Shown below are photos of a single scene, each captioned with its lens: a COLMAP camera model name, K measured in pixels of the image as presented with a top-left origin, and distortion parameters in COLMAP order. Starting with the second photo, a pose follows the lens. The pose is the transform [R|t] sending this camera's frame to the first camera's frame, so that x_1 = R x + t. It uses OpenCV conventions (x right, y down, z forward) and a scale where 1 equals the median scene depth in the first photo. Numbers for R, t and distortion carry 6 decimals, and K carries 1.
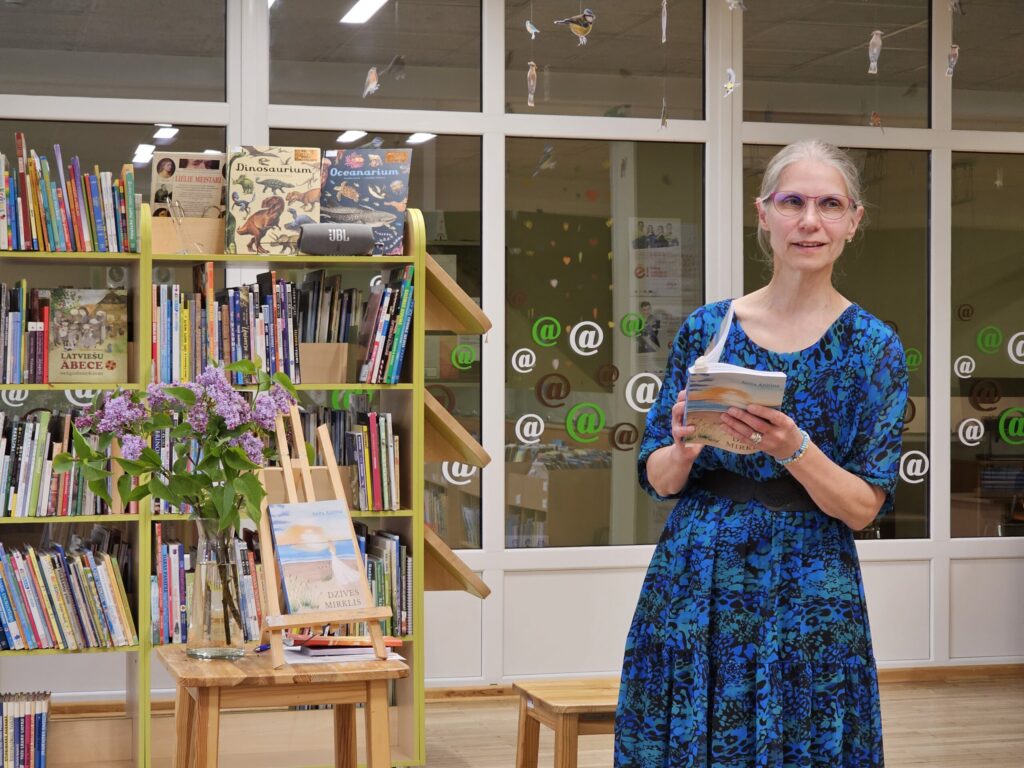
lens RADIAL K [[2104.4, 0, 510.2], [0, 2104.4, 396.3], [0, 0, 1]] dist [-0.280076, 3.282450]
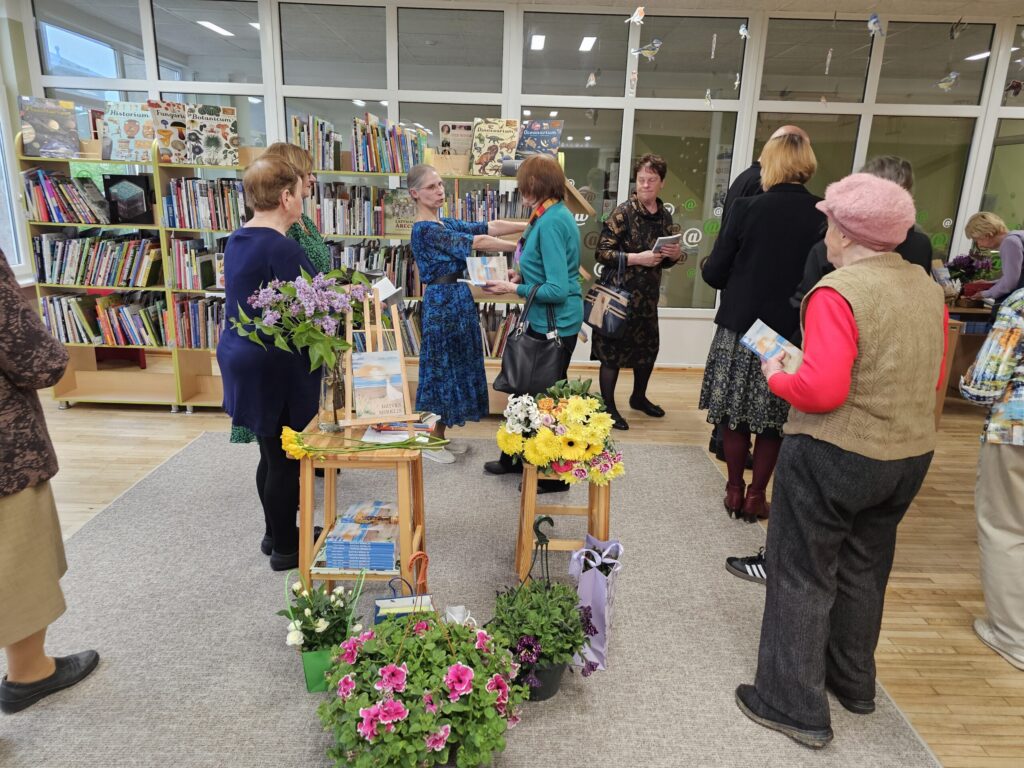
lens RADIAL K [[694.8, 0, 521.1], [0, 694.8, 375.0], [0, 0, 1]] dist [0.059160, -0.041853]
pose [[0.962225, 0.098534, -0.253798, 0.112285], [-0.030706, 0.965539, 0.258441, -0.056320], [0.270517, -0.240885, 0.932092, 0.314090]]
